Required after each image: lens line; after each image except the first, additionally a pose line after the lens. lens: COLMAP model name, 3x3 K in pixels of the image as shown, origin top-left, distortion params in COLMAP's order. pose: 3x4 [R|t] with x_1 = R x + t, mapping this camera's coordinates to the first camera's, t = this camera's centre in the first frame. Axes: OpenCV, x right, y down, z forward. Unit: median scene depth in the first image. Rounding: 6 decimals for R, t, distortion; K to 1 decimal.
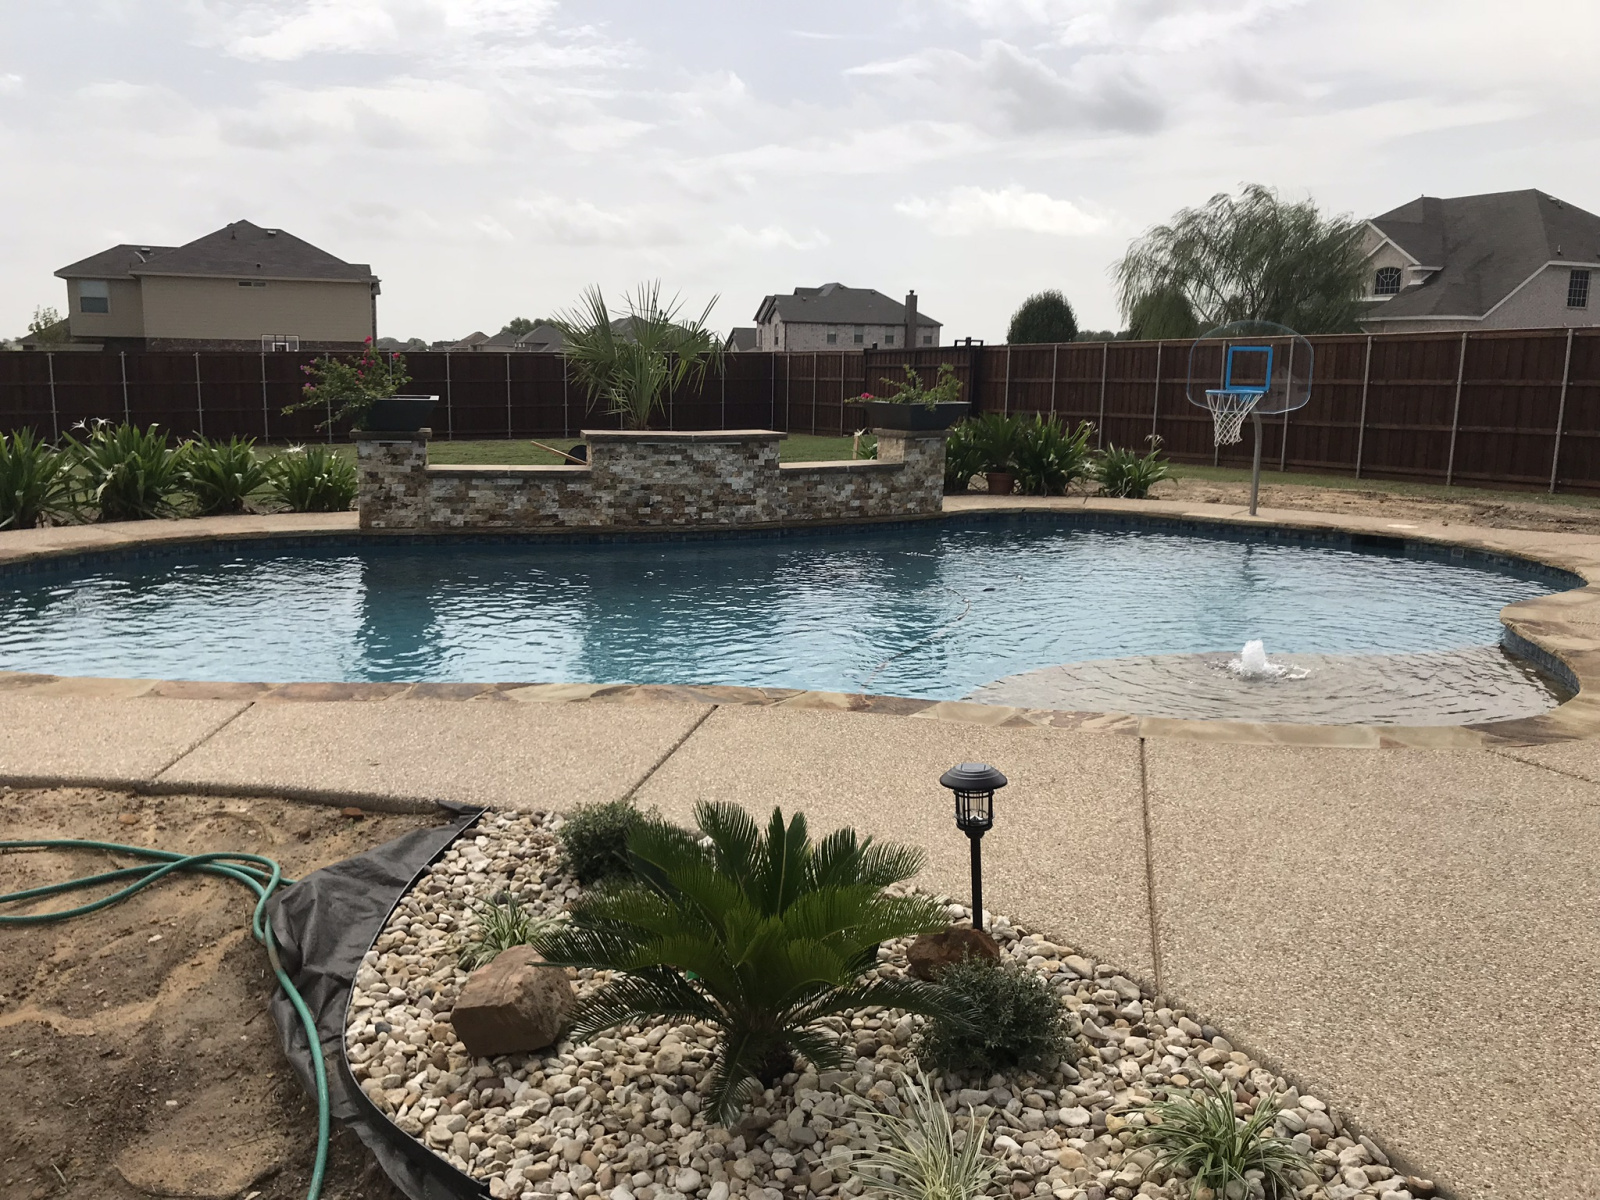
lens RADIAL K [[1286.3, 0, 800.0], [0, 1286.3, 600.0], [0, 0, 1]] dist [0.114021, -0.123565]
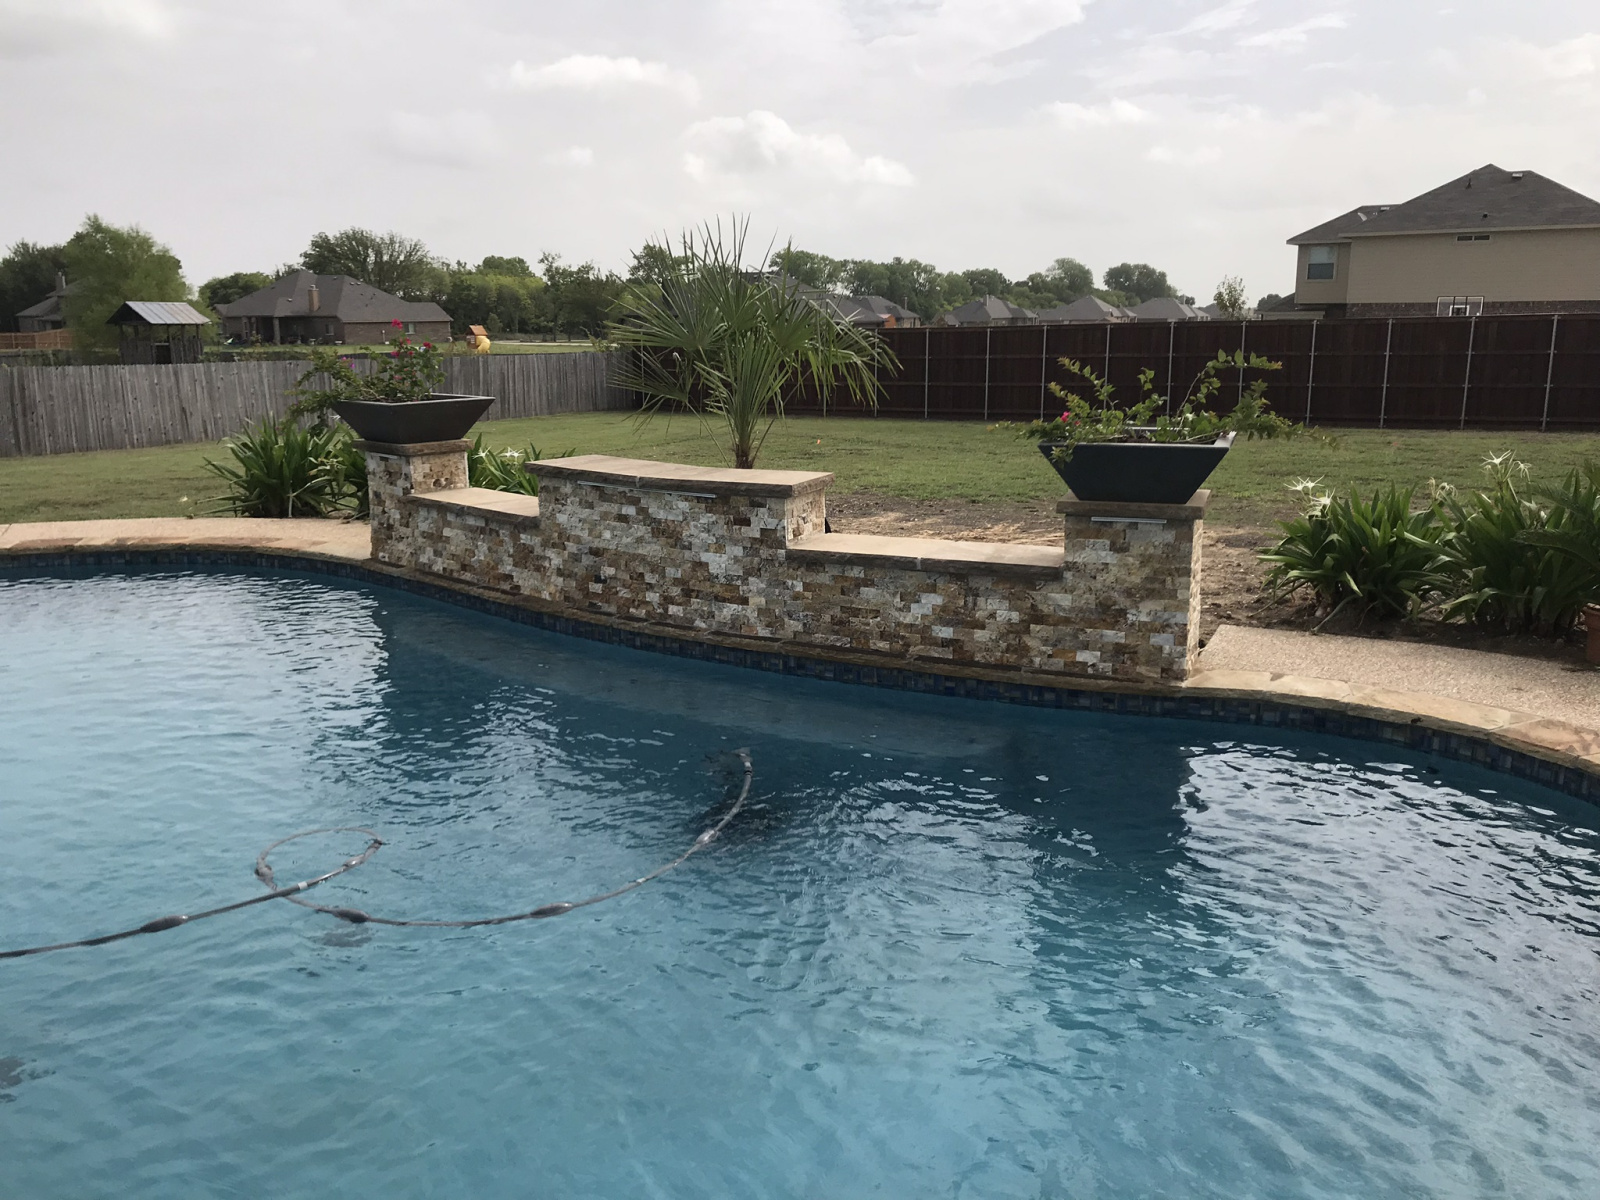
lens RADIAL K [[1332.3, 0, 800.0], [0, 1332.3, 600.0], [0, 0, 1]] dist [0.007472, 0.003377]
pose [[0.556837, 0.159166, -0.815229, 0.457266], [-0.139133, 0.985475, 0.097370, -0.137350], [0.818886, 0.059206, 0.570894, 0.690082]]
